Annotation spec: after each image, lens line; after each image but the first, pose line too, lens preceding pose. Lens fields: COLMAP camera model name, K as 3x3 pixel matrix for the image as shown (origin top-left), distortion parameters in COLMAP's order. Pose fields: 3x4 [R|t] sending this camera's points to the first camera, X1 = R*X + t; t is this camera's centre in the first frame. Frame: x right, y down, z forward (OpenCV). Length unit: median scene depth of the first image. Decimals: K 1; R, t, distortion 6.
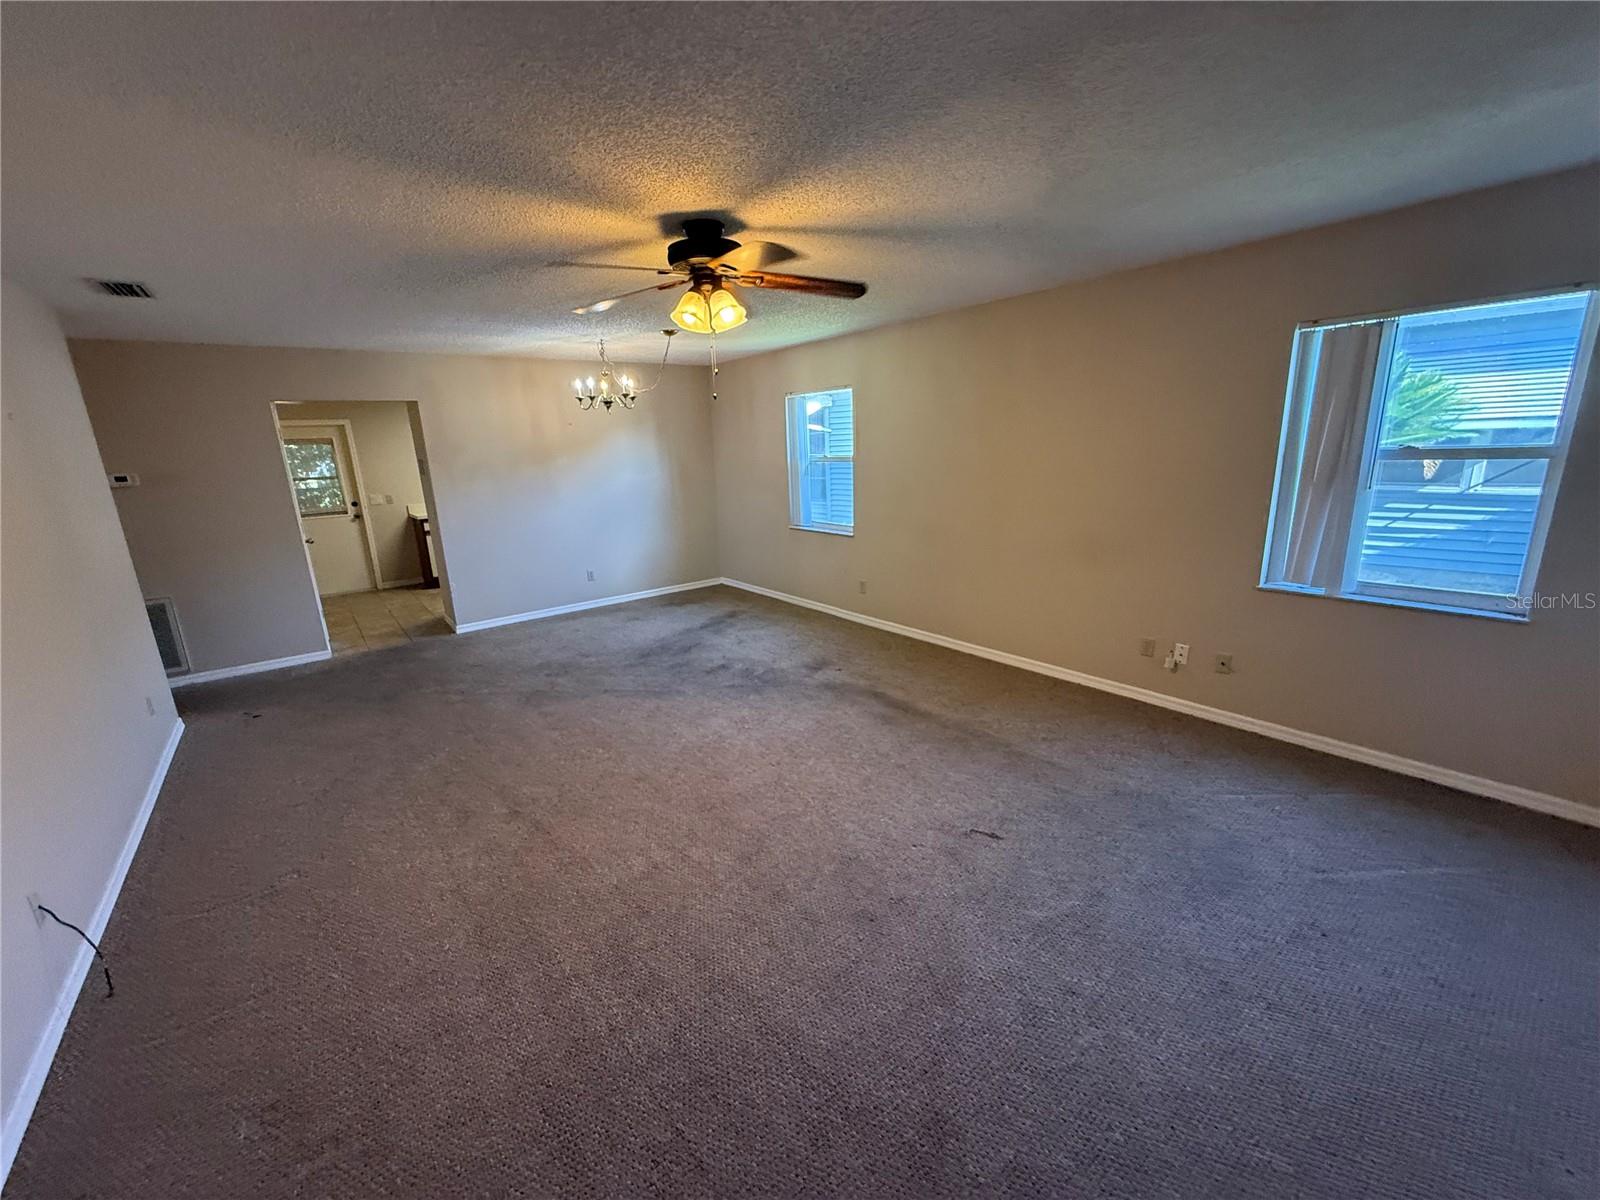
lens RADIAL K [[655.2, 0, 800.0], [0, 655.2, 600.0], [0, 0, 1]] dist [0.002112, 0.000127]
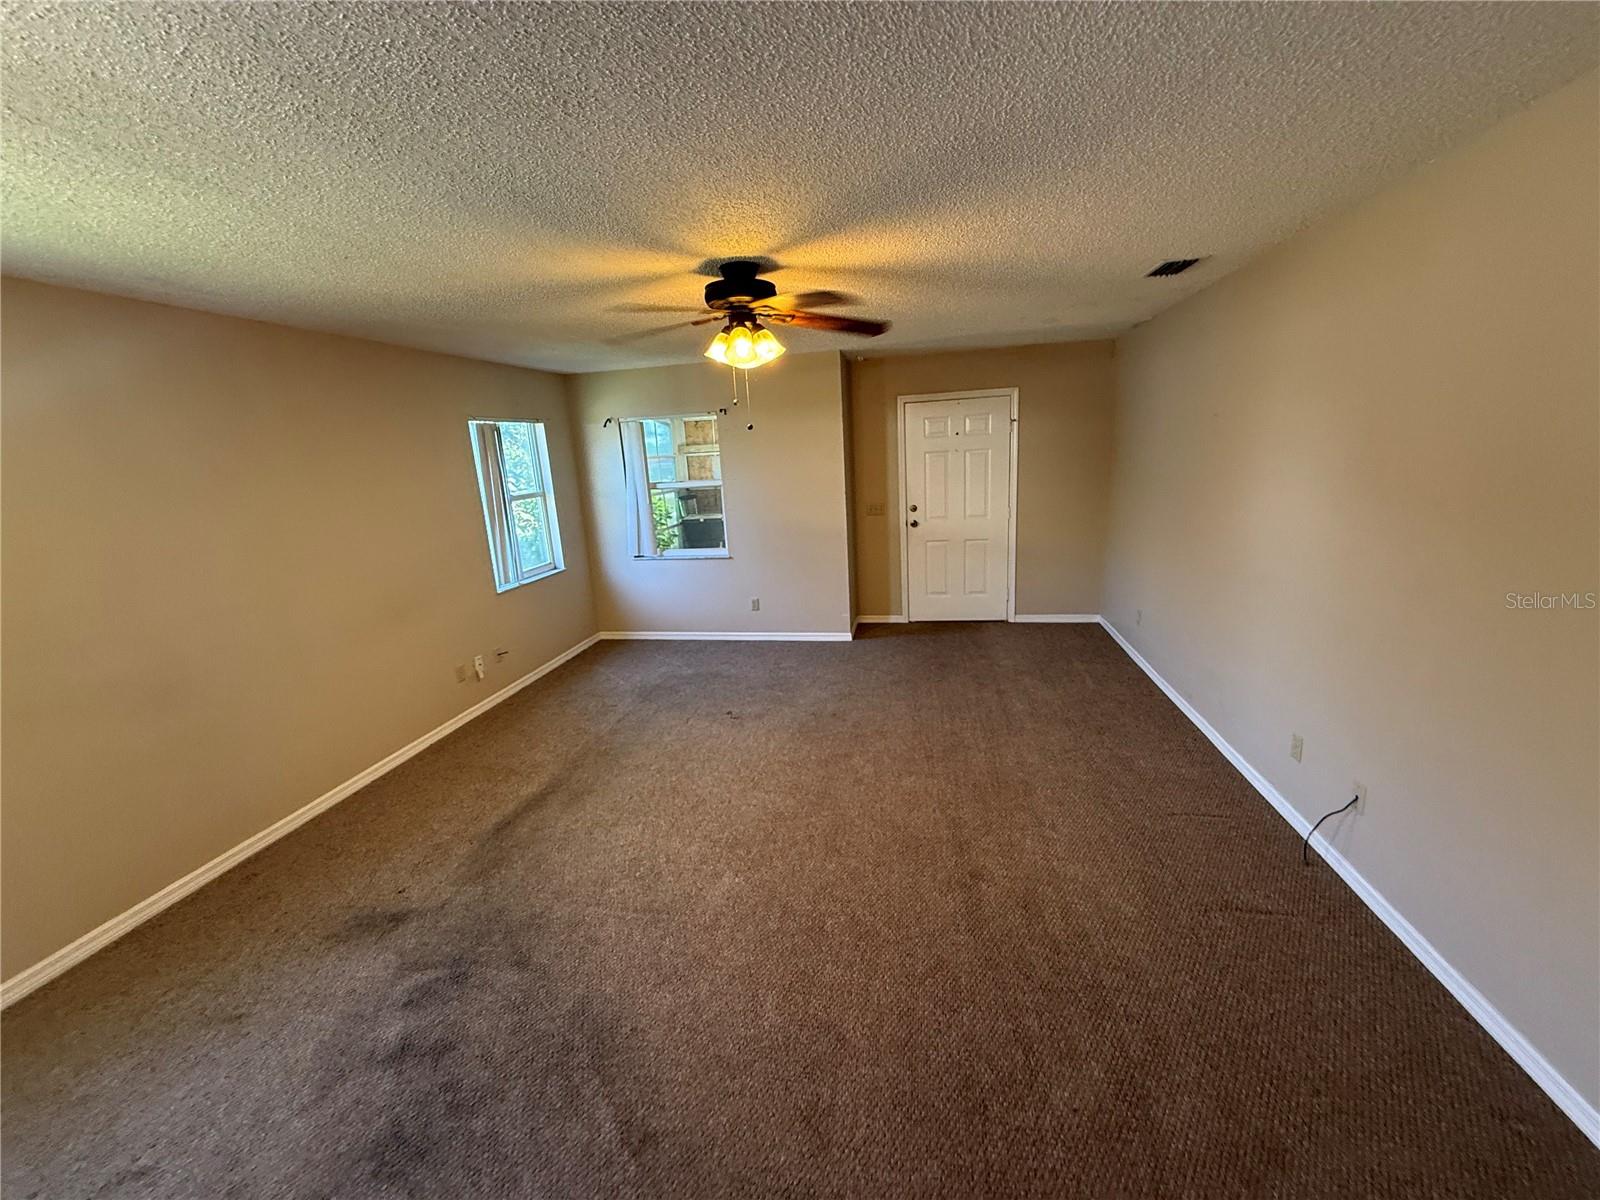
lens RADIAL K [[641.1, 0, 796.6], [0, 641.1, 602.1], [0, 0, 1]] dist [0.001590, 0.000112]
pose [[-0.655169, -0.098745, 0.749001, -0.715289], [0.261194, 0.900678, 0.347214, -0.290139], [-0.708894, 0.423119, -0.564304, 1.212783]]
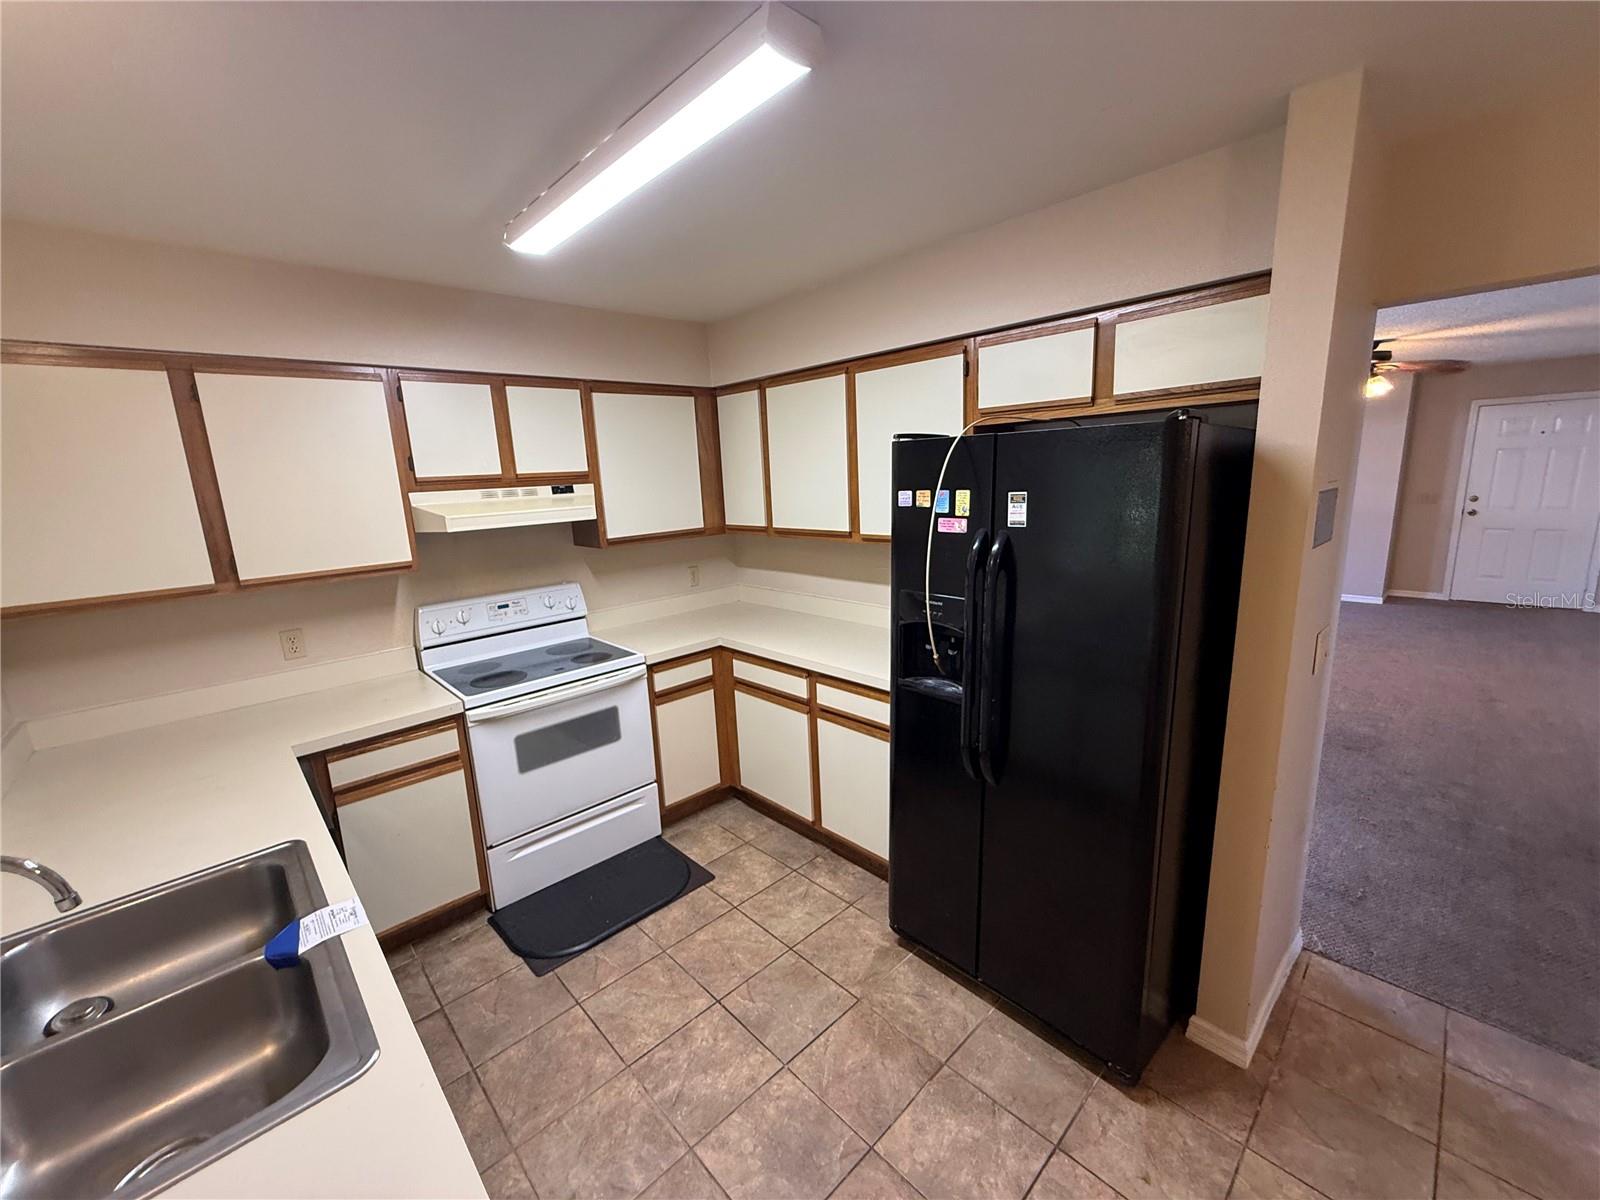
lens RADIAL K [[641.1, 0, 796.6], [0, 641.1, 602.1], [0, 0, 1]] dist [0.001590, 0.000112]
pose [[-0.090620, -0.152388, 0.984157, -1.335494], [0.285657, 0.942720, 0.172275, -0.451163], [-0.954038, 0.296743, -0.041899, 1.983997]]
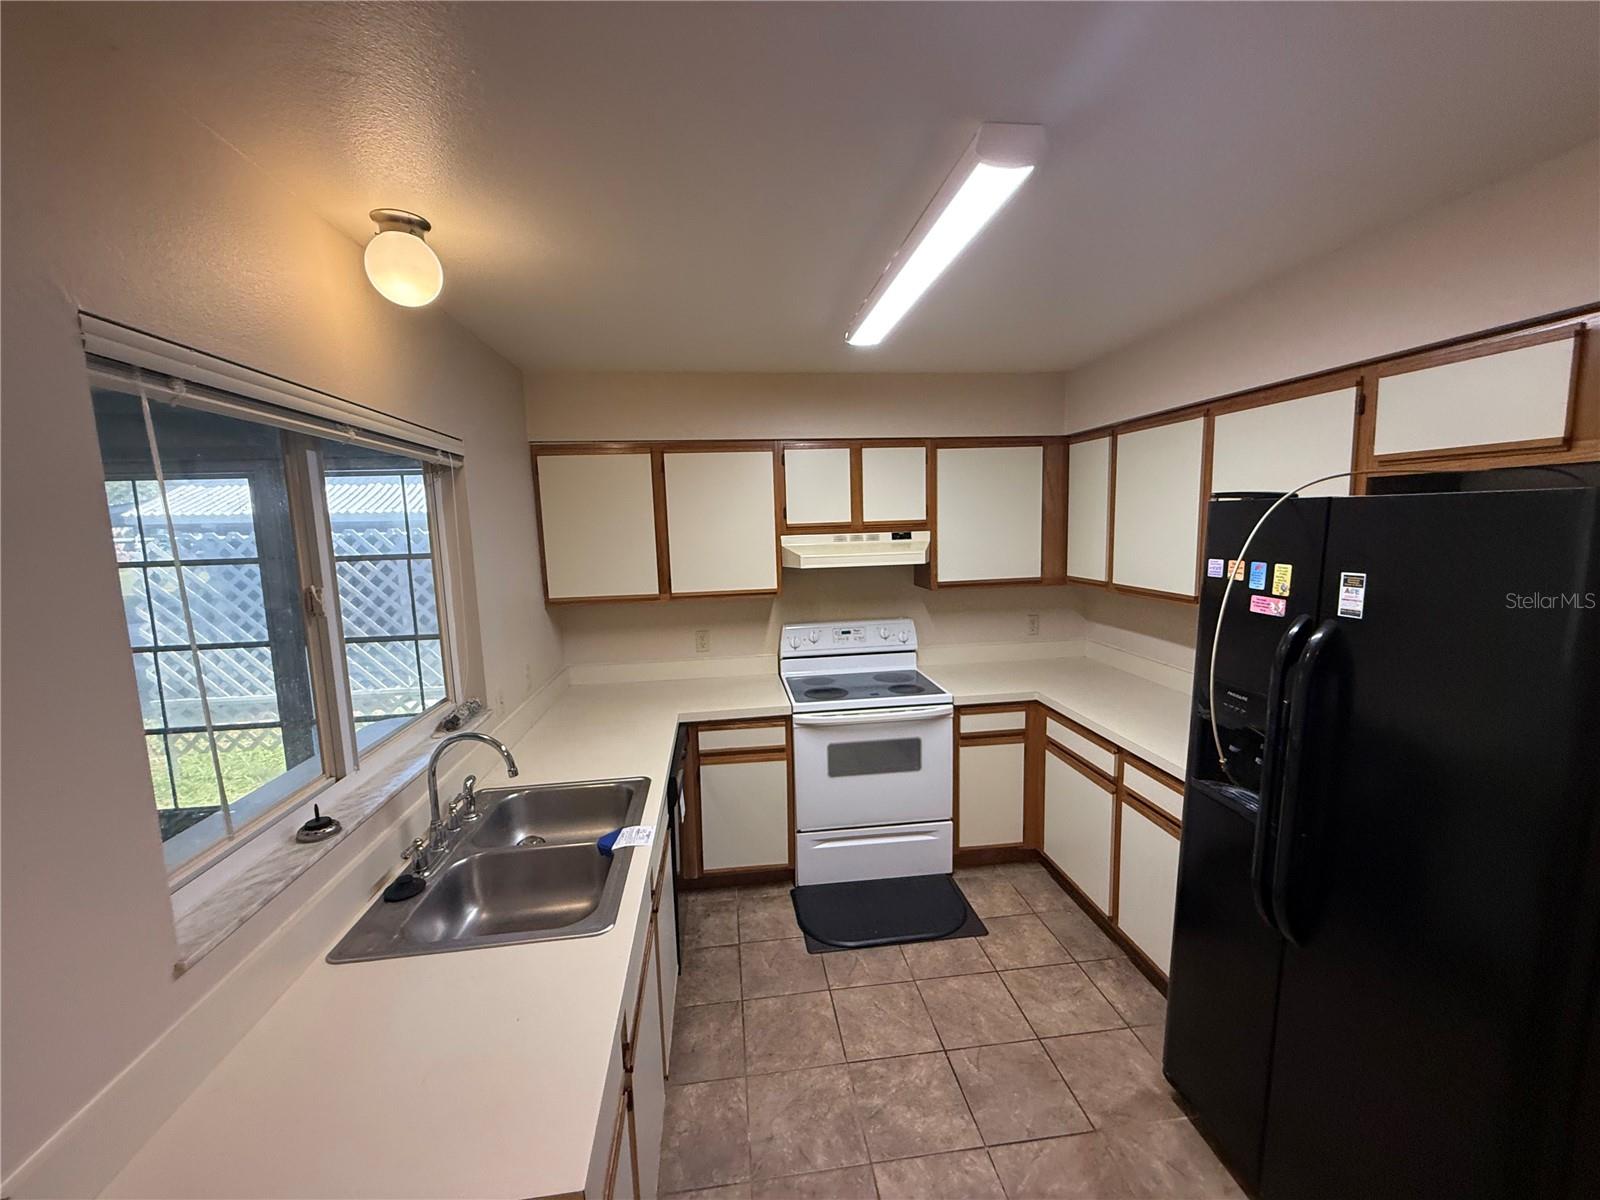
lens RADIAL K [[641.1, 0, 796.6], [0, 641.1, 602.1], [0, 0, 1]] dist [0.001590, 0.000112]
pose [[0.519124, -0.079620, 0.850982, -1.351720], [0.210225, 0.976959, -0.036837, -0.431147], [-0.828442, 0.198021, 0.523901, 1.814873]]
